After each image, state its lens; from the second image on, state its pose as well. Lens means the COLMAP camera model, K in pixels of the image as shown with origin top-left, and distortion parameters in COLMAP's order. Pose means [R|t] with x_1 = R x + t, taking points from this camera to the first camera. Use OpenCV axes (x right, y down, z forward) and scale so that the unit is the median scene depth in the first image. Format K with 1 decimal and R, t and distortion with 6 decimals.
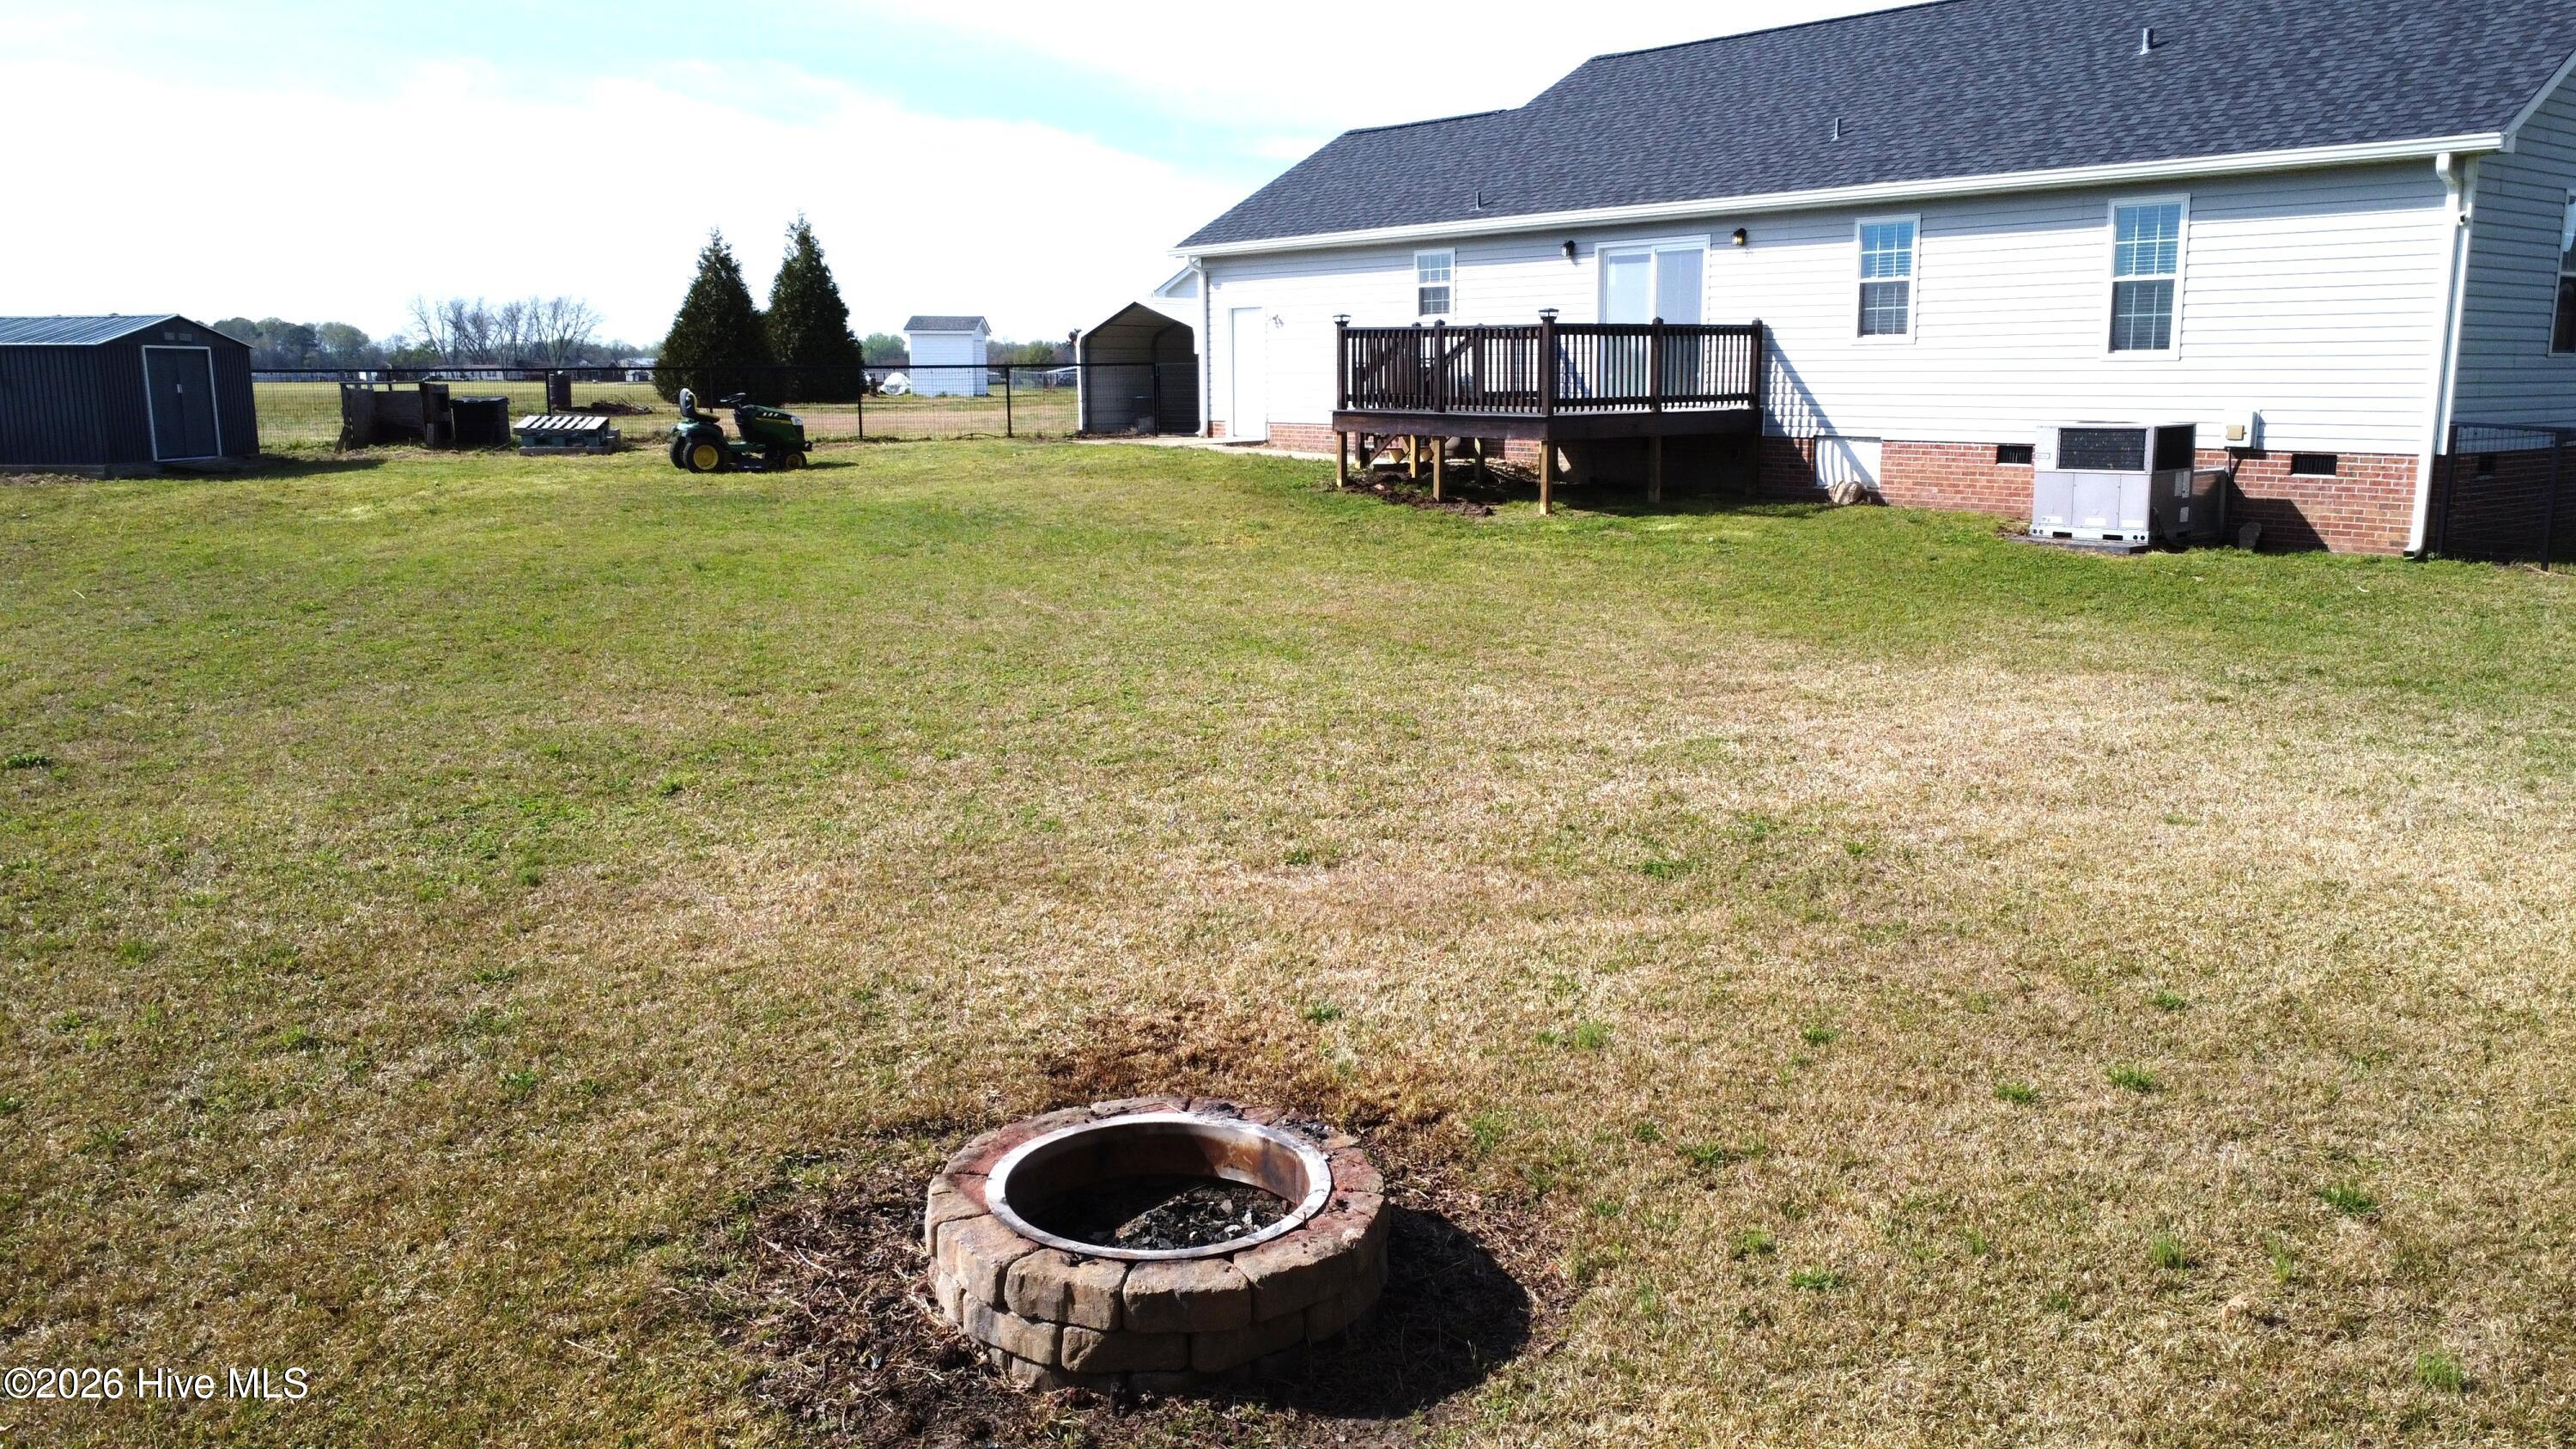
lens RADIAL K [[1935.5, 0, 1288.8], [0, 1935.5, 721.7], [0, 0, 1]] dist [0.007096, -0.008638]
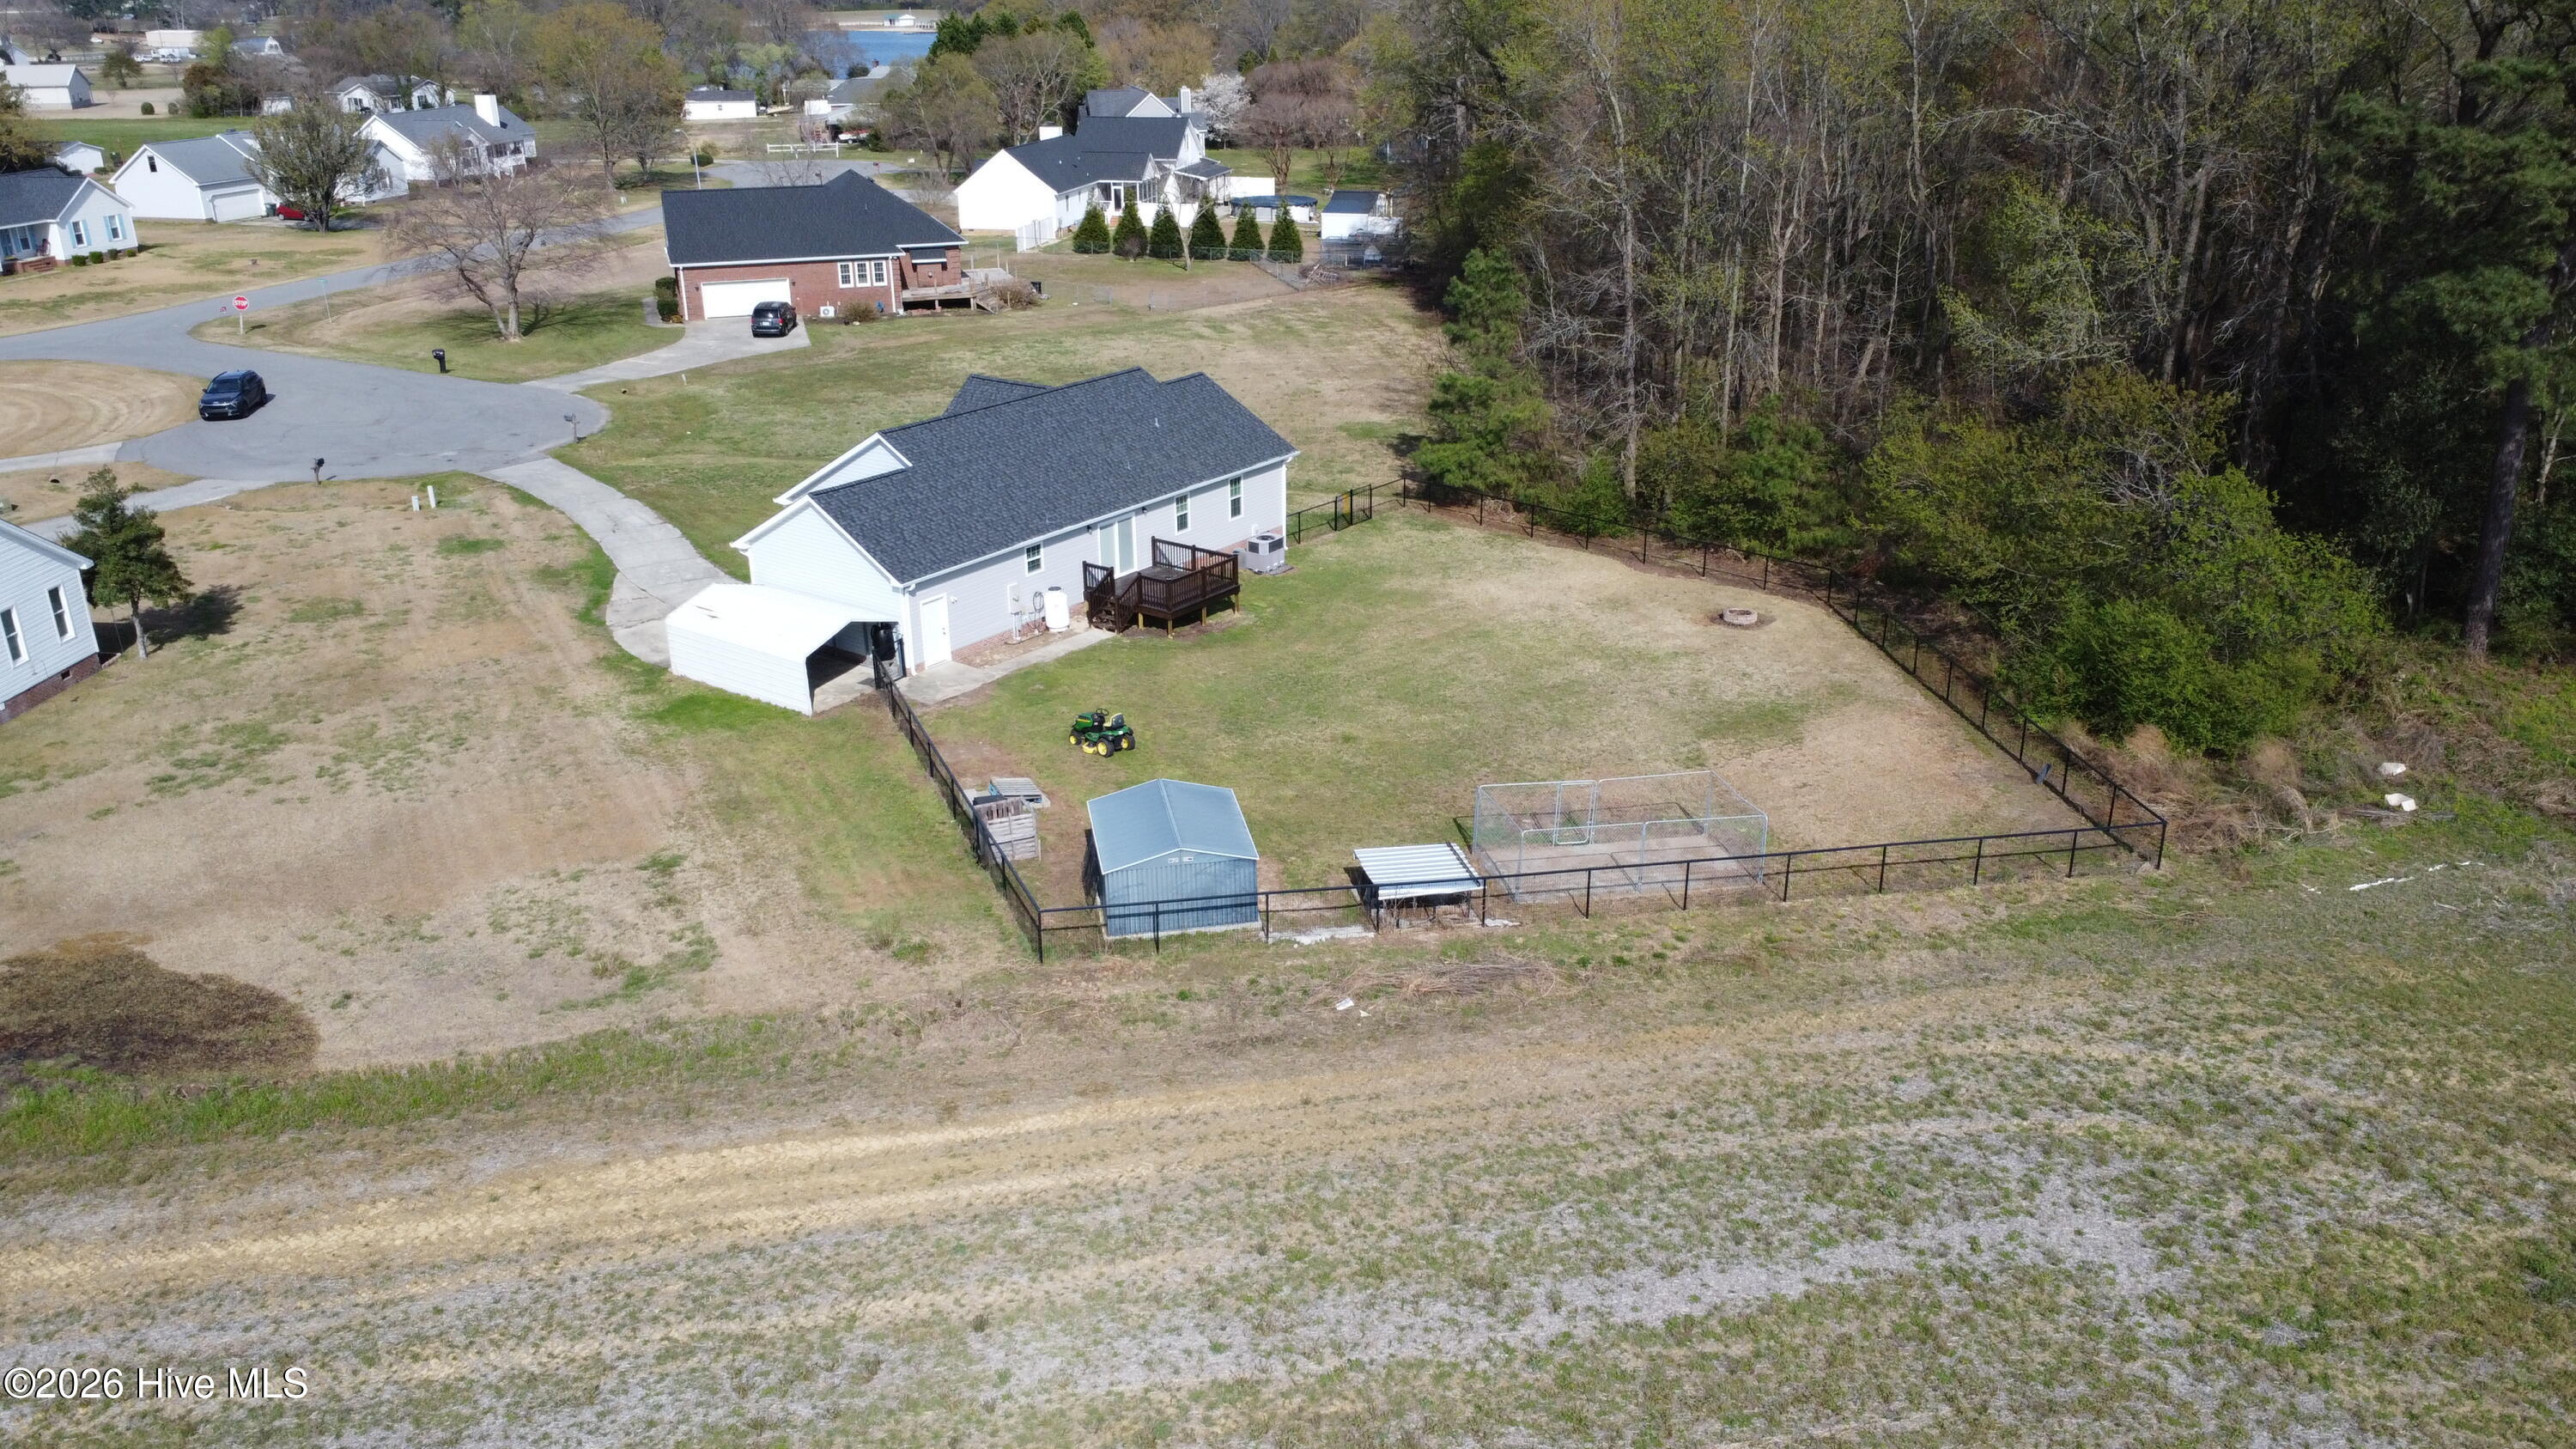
lens RADIAL K [[1935.5, 0, 1295.9], [0, 1935.5, 725.0], [0, 0, 1]] dist [0.007096, -0.008638]
pose [[-0.267663, -0.350091, 0.897660, -2.623443], [0.180881, 0.896831, 0.403703, -1.139177], [-0.946382, 0.270426, -0.176724, 1.471866]]
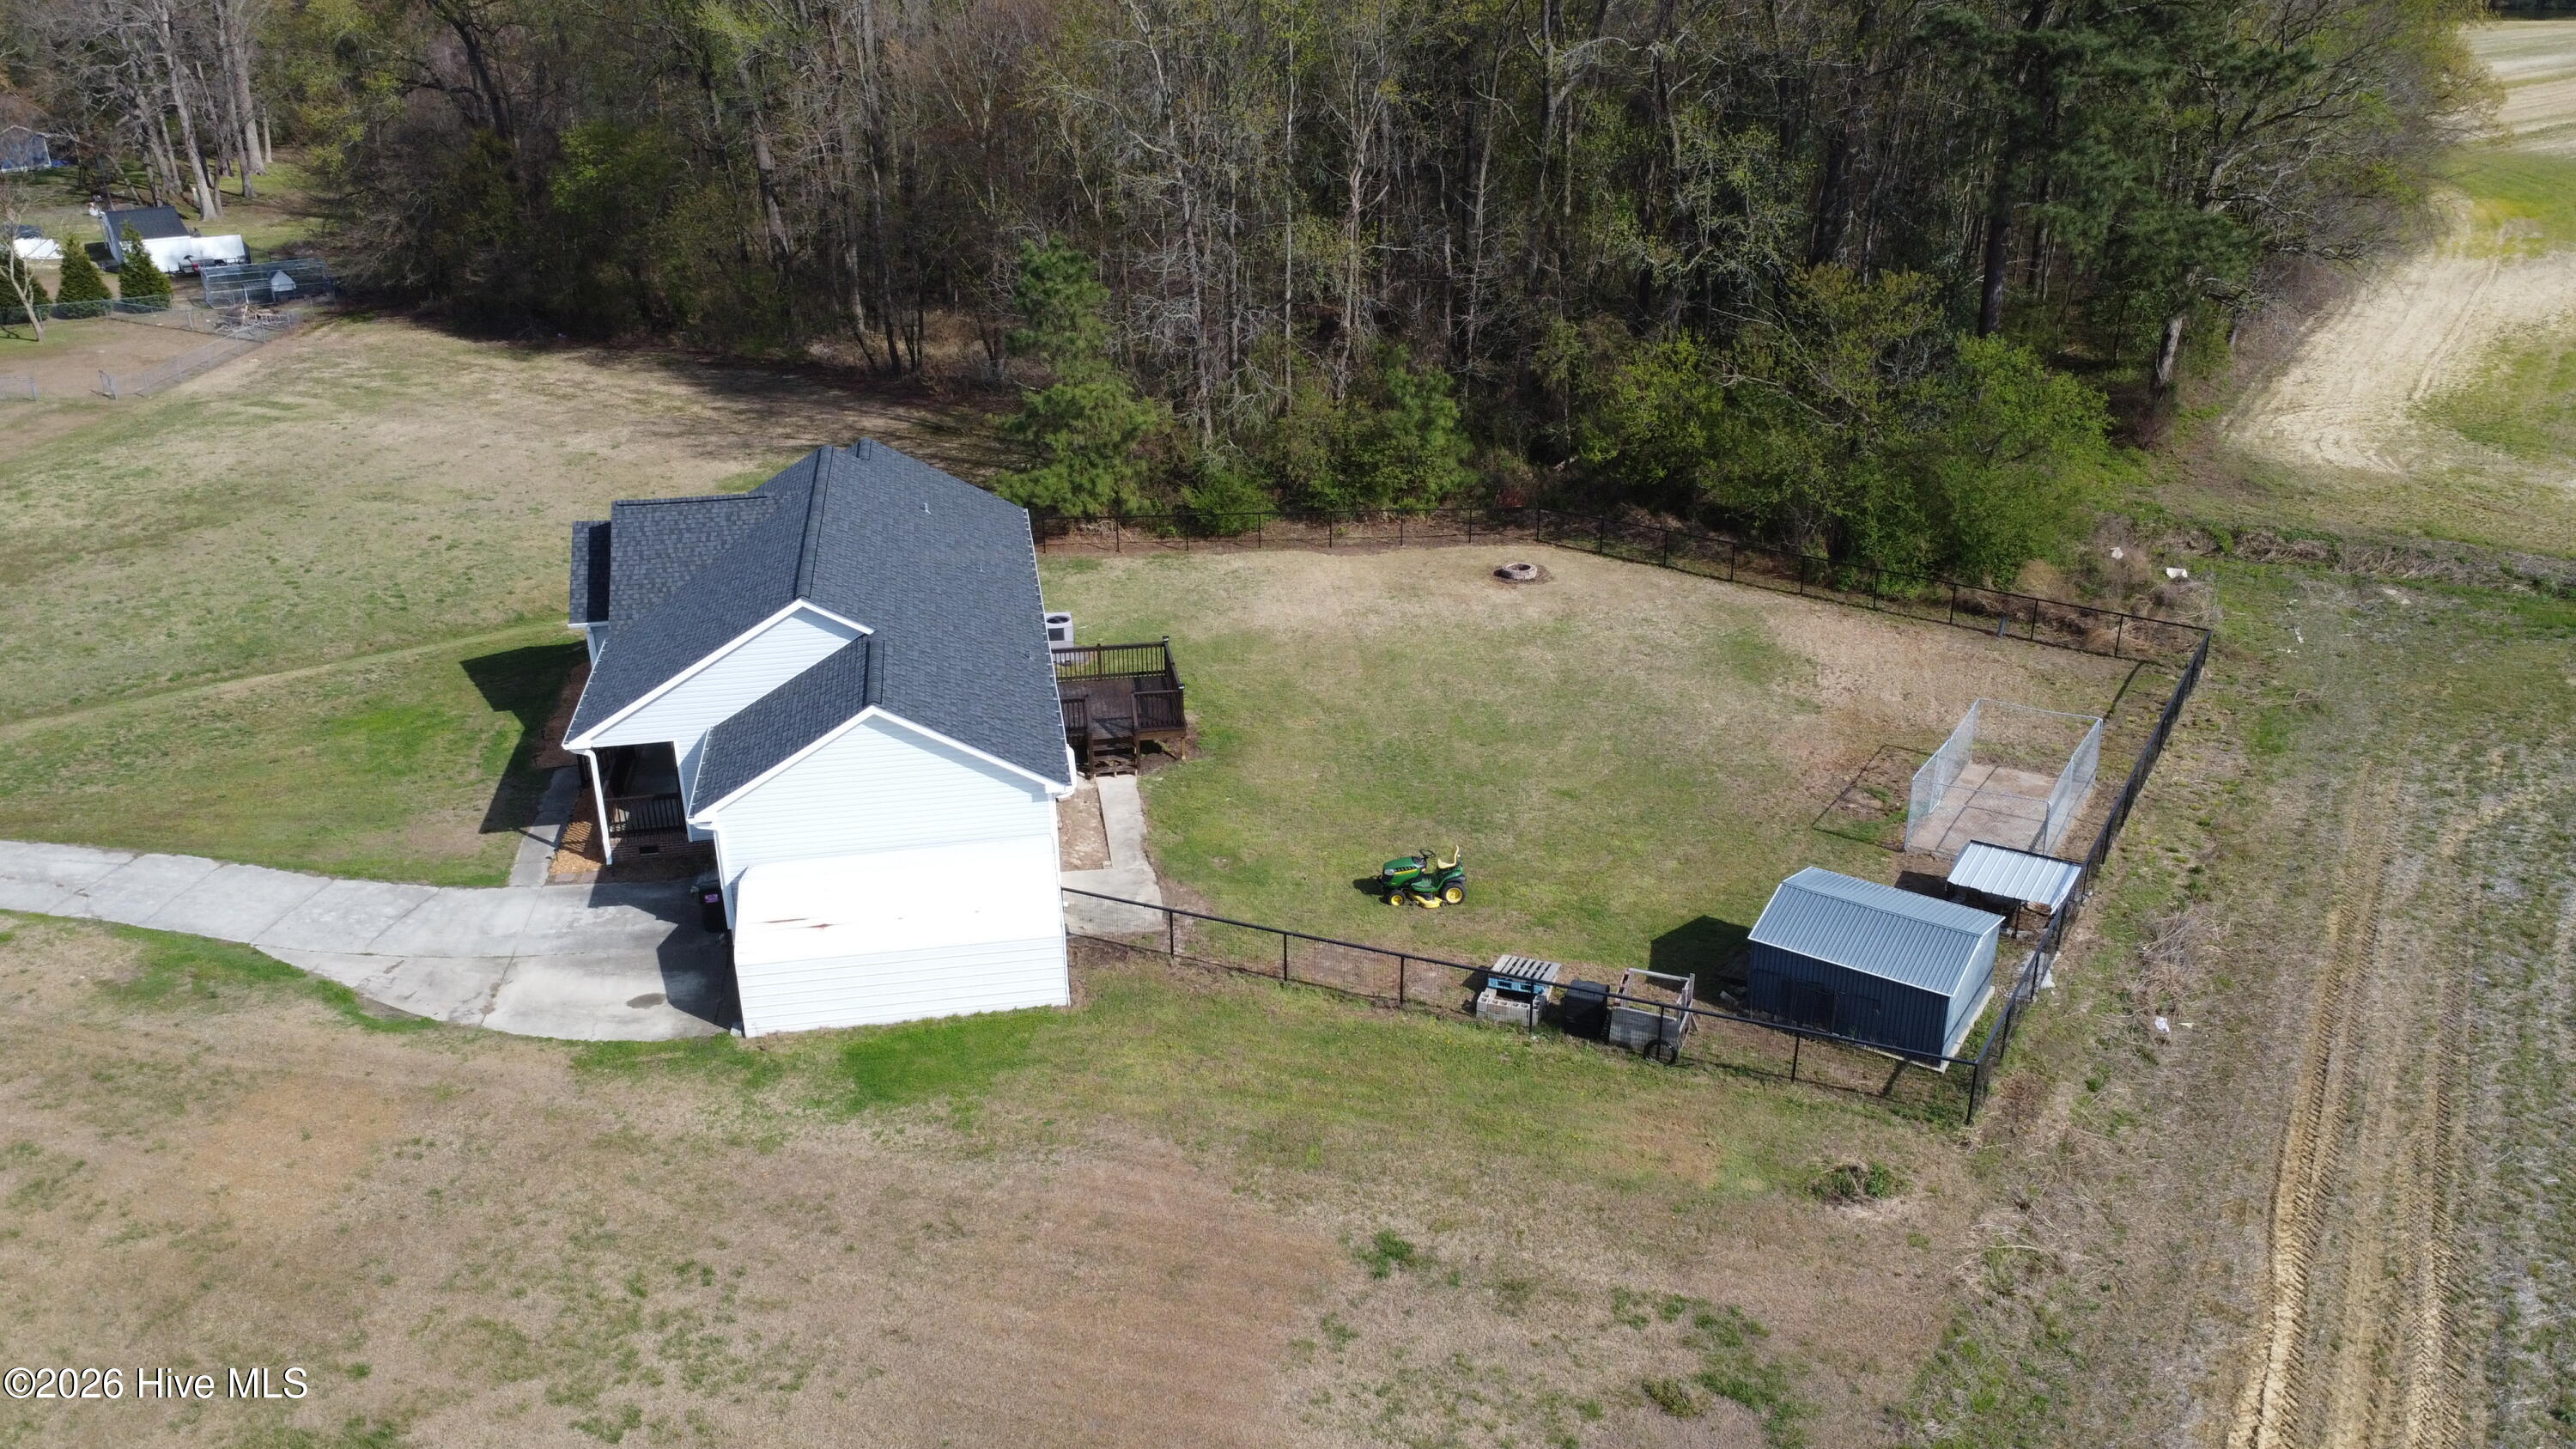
lens RADIAL K [[1935.5, 0, 1288.2], [0, 1935.5, 729.5], [0, 0, 1]] dist [0.007096, -0.008638]
pose [[-0.877097, -0.180727, 0.445015, -1.081438], [0.099509, 0.838035, 0.536465, -1.369159], [-0.469892, 0.514815, -0.717055, 2.655591]]
